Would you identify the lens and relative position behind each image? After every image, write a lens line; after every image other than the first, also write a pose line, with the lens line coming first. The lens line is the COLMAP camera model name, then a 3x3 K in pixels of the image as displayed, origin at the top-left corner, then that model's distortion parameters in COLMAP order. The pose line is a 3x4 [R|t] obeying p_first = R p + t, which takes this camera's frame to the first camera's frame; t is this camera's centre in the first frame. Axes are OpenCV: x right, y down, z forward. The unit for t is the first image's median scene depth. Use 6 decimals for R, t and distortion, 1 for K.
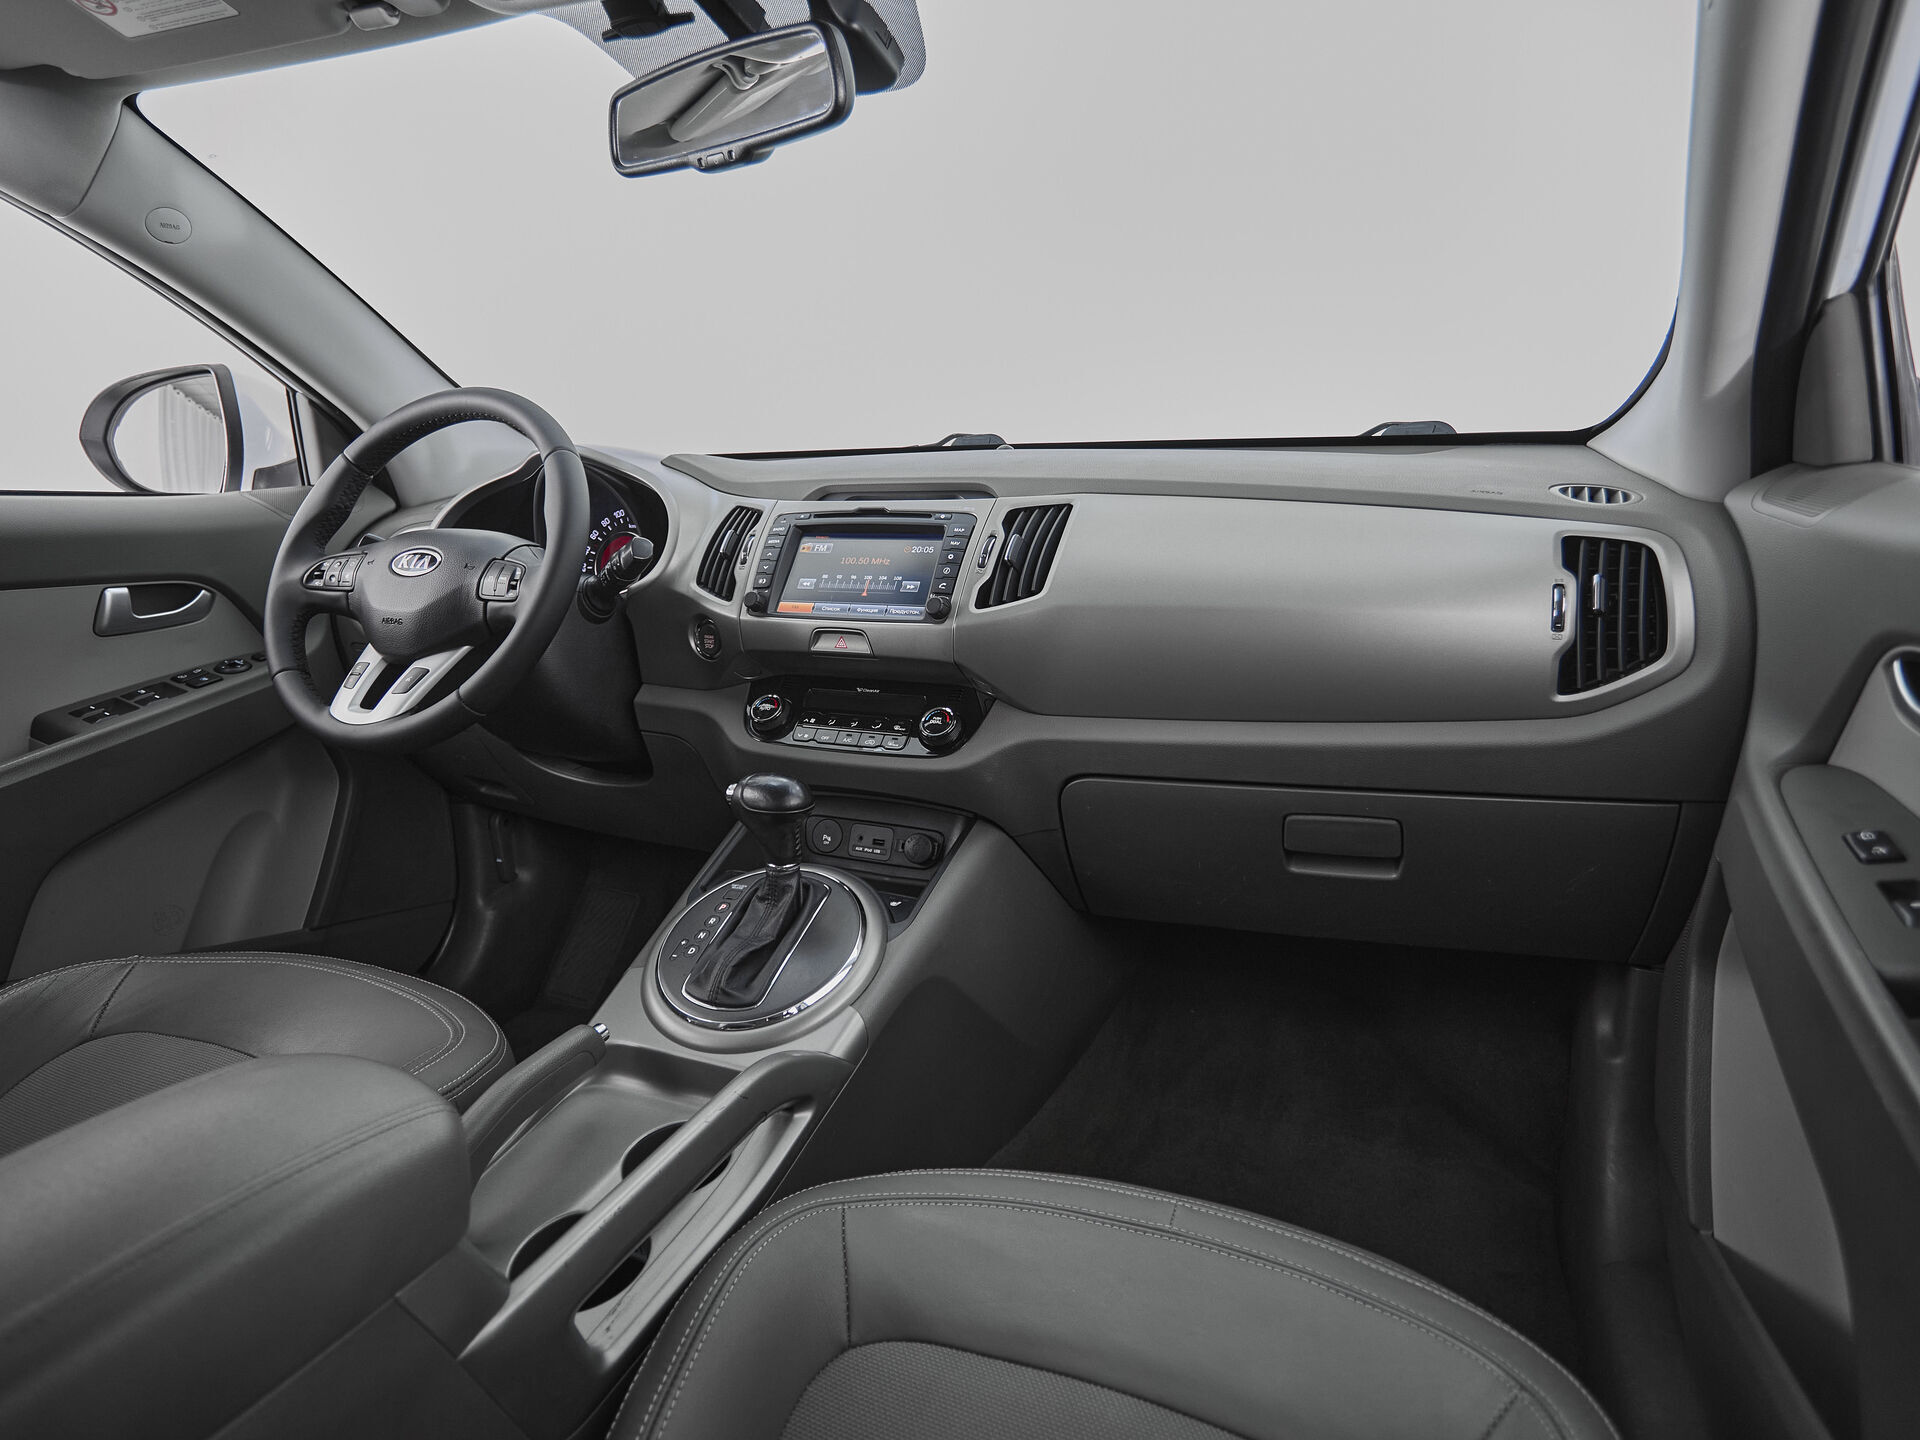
lens RADIAL K [[1068.6, 0, 938.5], [0, 1068.6, 695.1], [0, 0, 1]] dist [-0.001039, 0.001386]
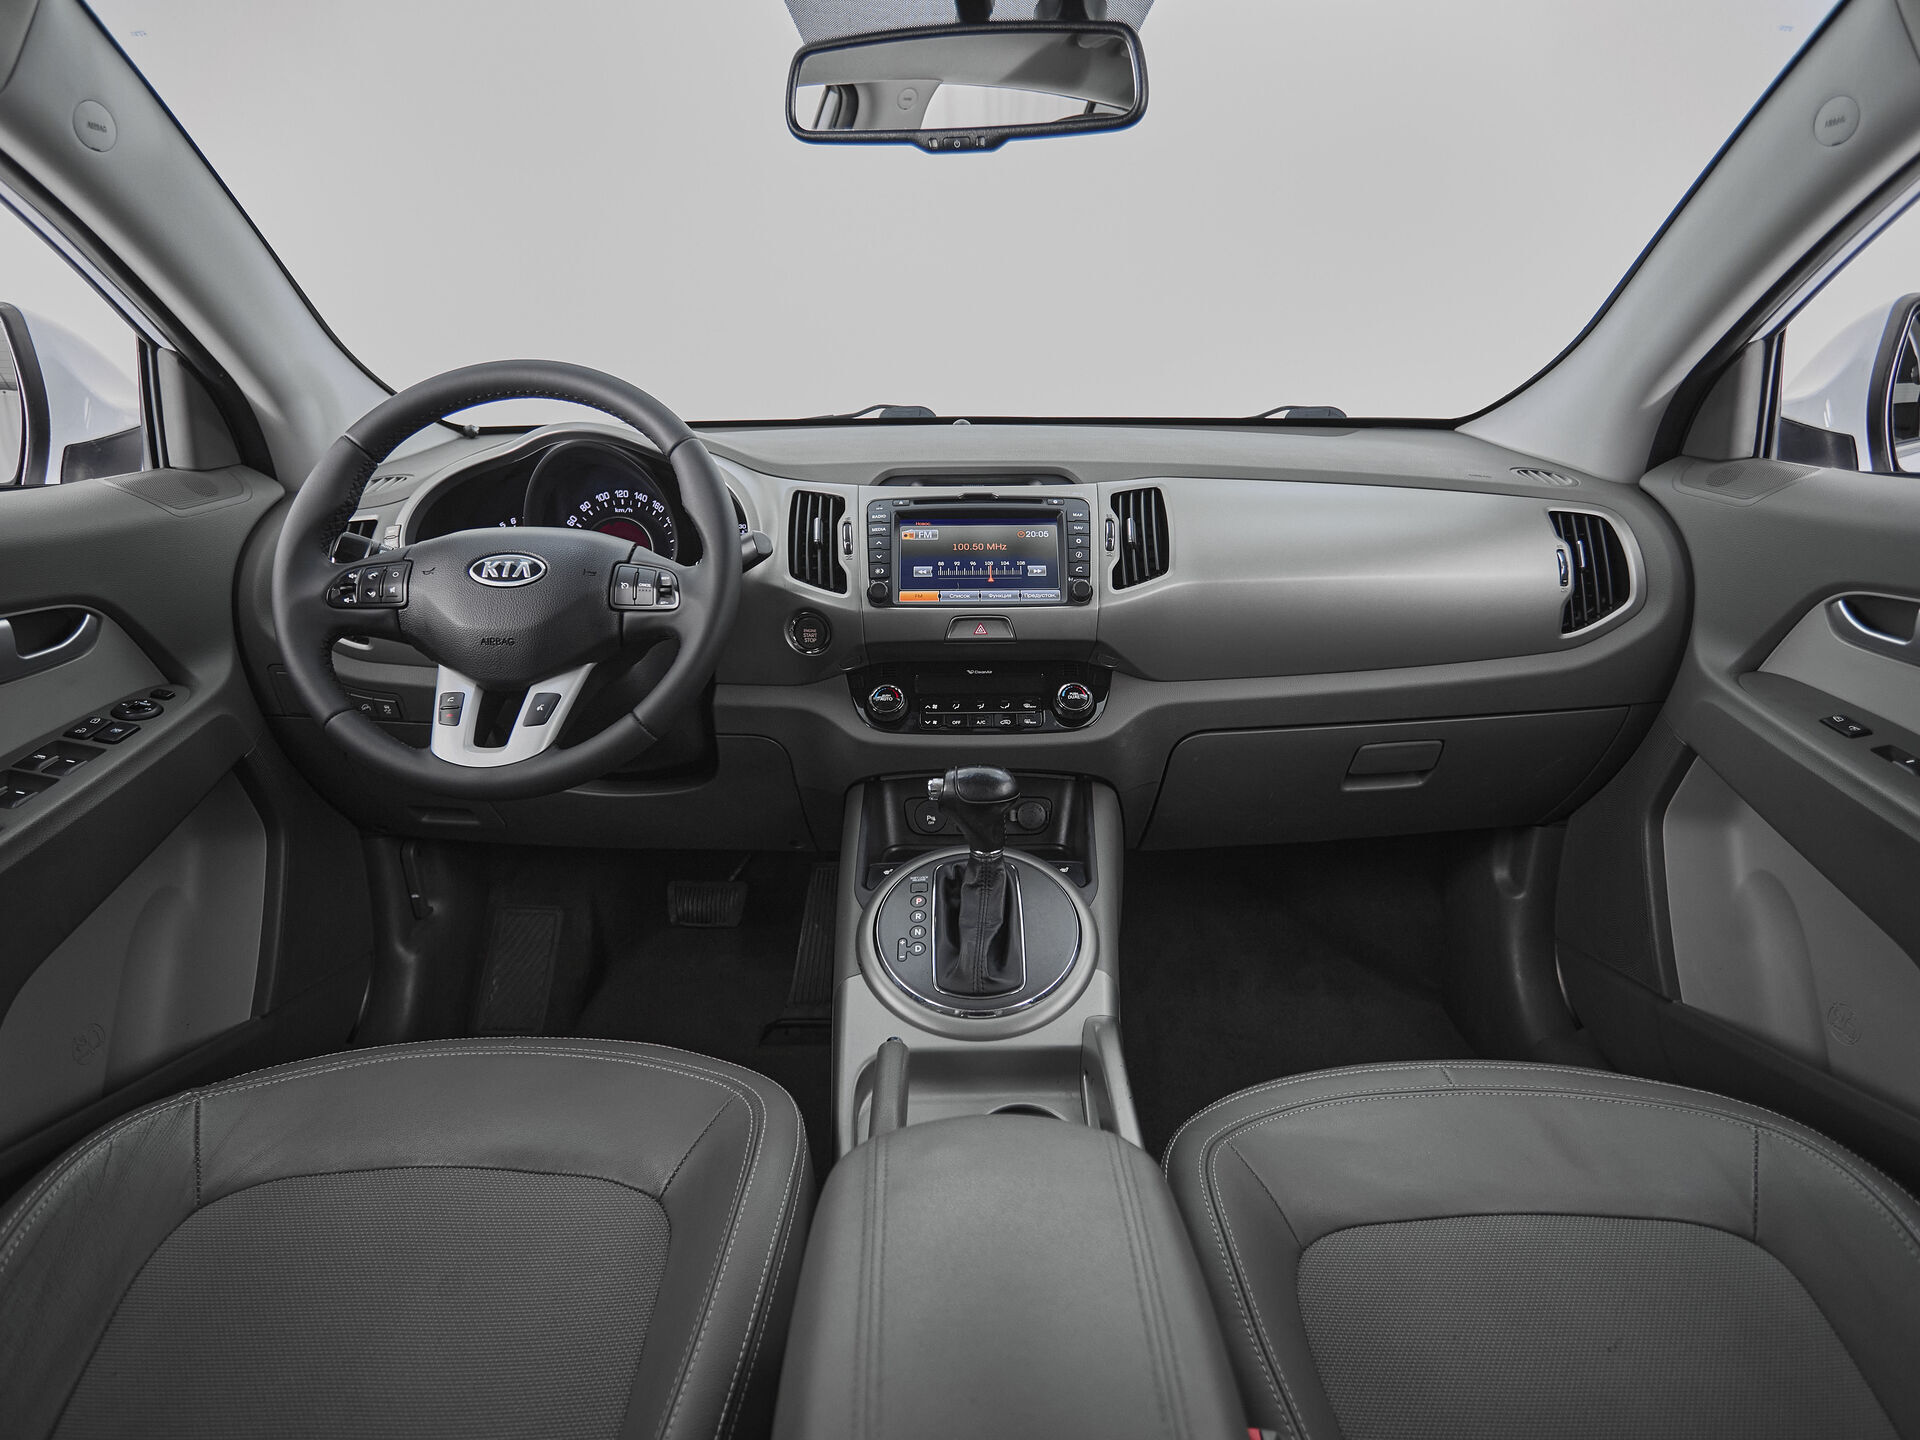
lens RADIAL K [[1027.3, 0, 947.0], [0, 1027.3, 709.3], [0, 0, 1]] dist [0.000172, -0.003440]
pose [[0.915654, -0.102208, 0.388755, -0.497289], [0.073251, 0.993367, 0.088634, -0.060529], [-0.395236, -0.052682, 0.917068, 0.102406]]
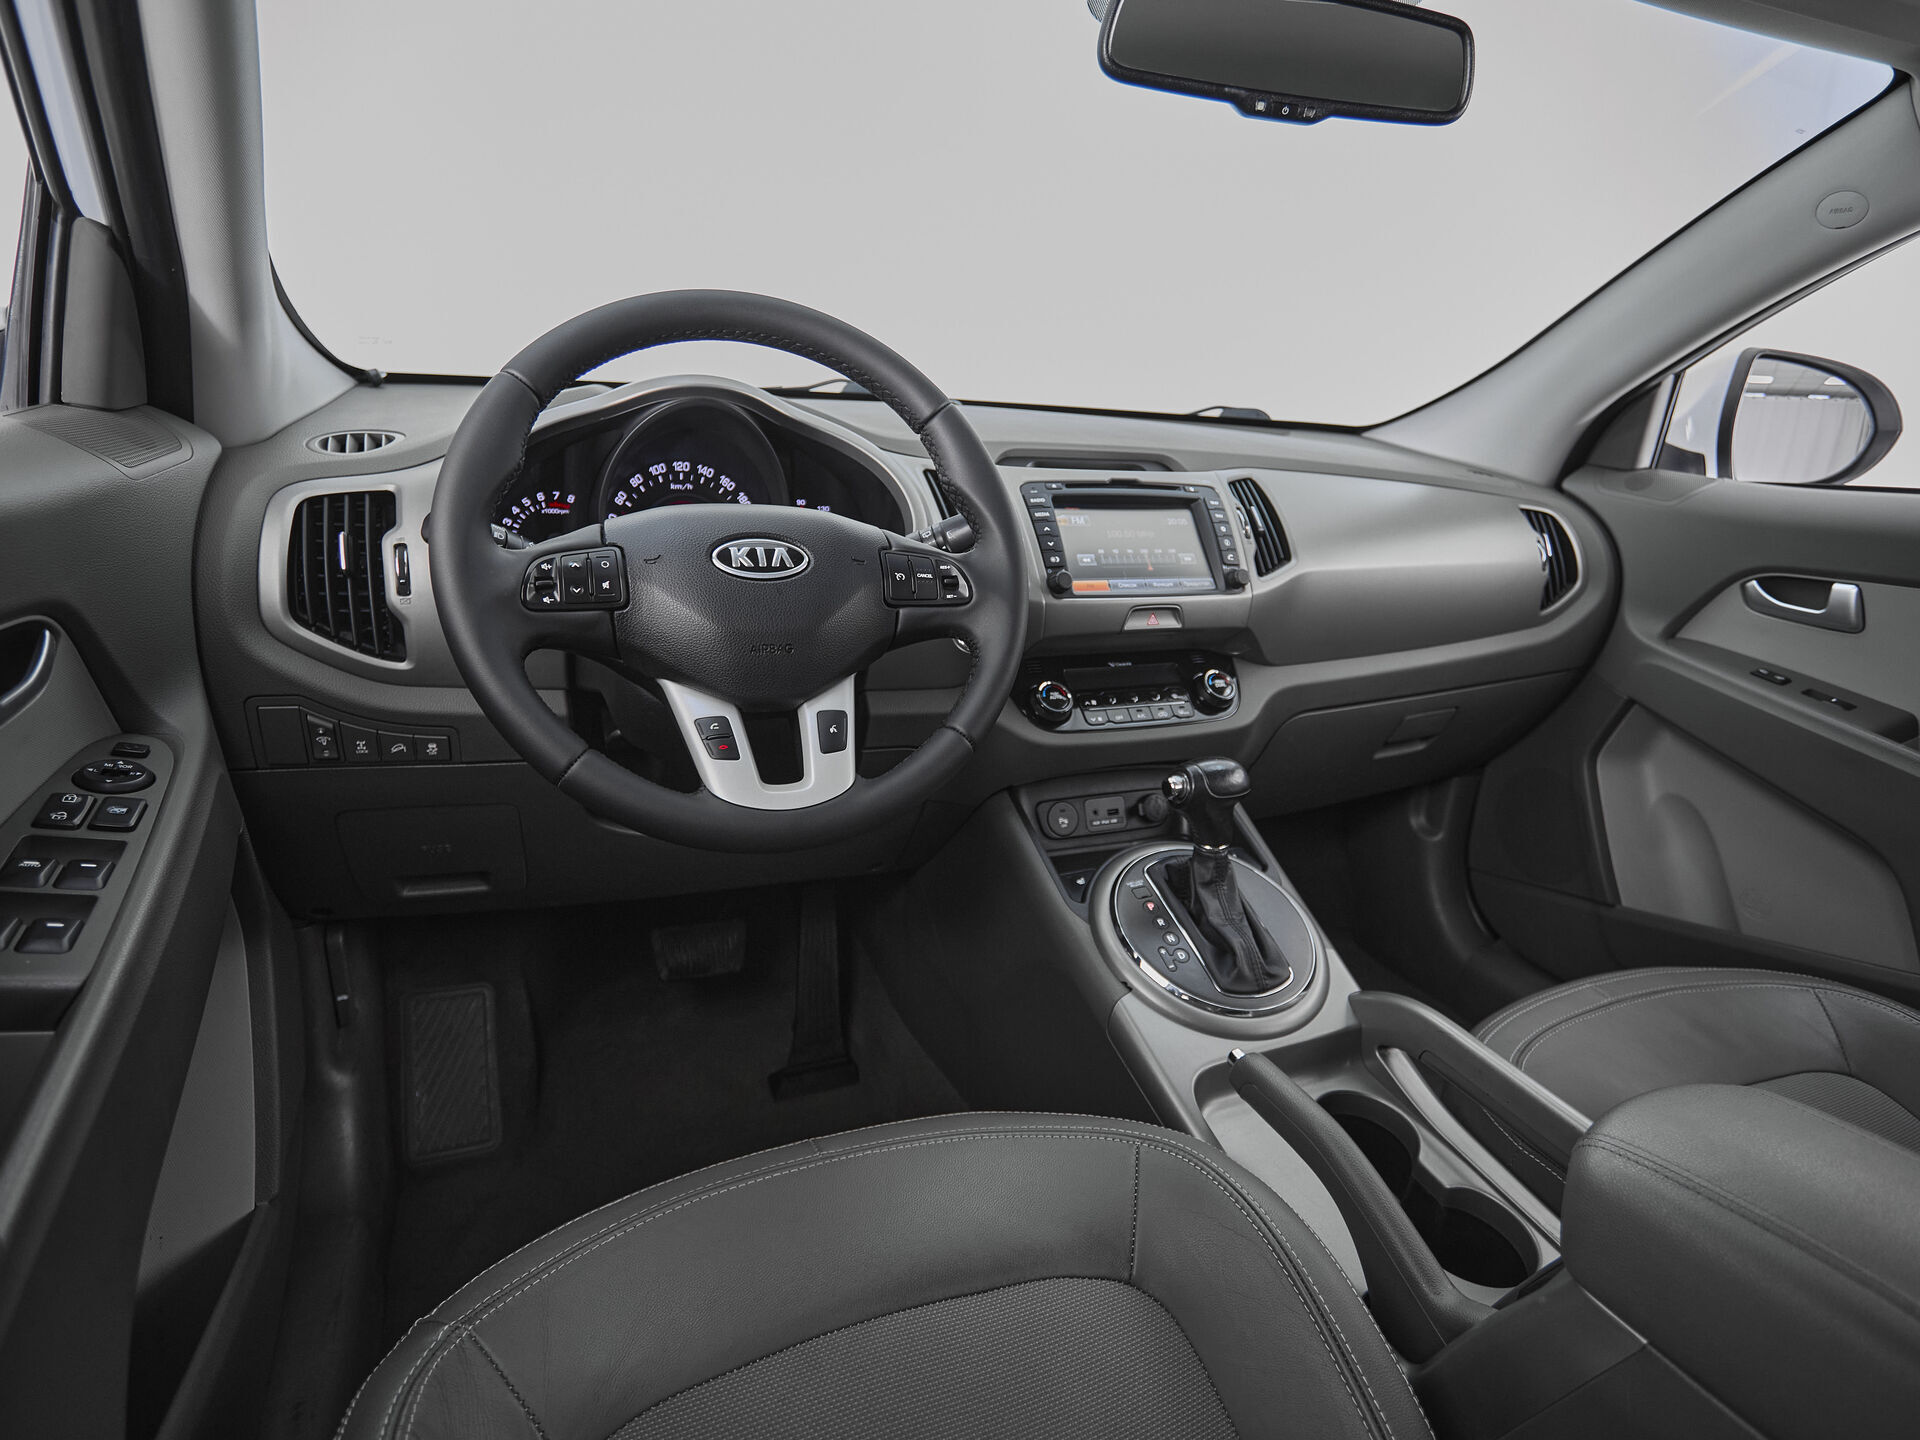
lens RADIAL K [[1027.3, 0, 966.1], [0, 1027.3, 713.9], [0, 0, 1]] dist [0.000172, -0.003440]
pose [[0.679393, -0.157890, 0.716586, -0.880397], [0.088424, 0.987075, 0.133655, -0.102097], [-0.728427, -0.027441, 0.684573, 0.458699]]
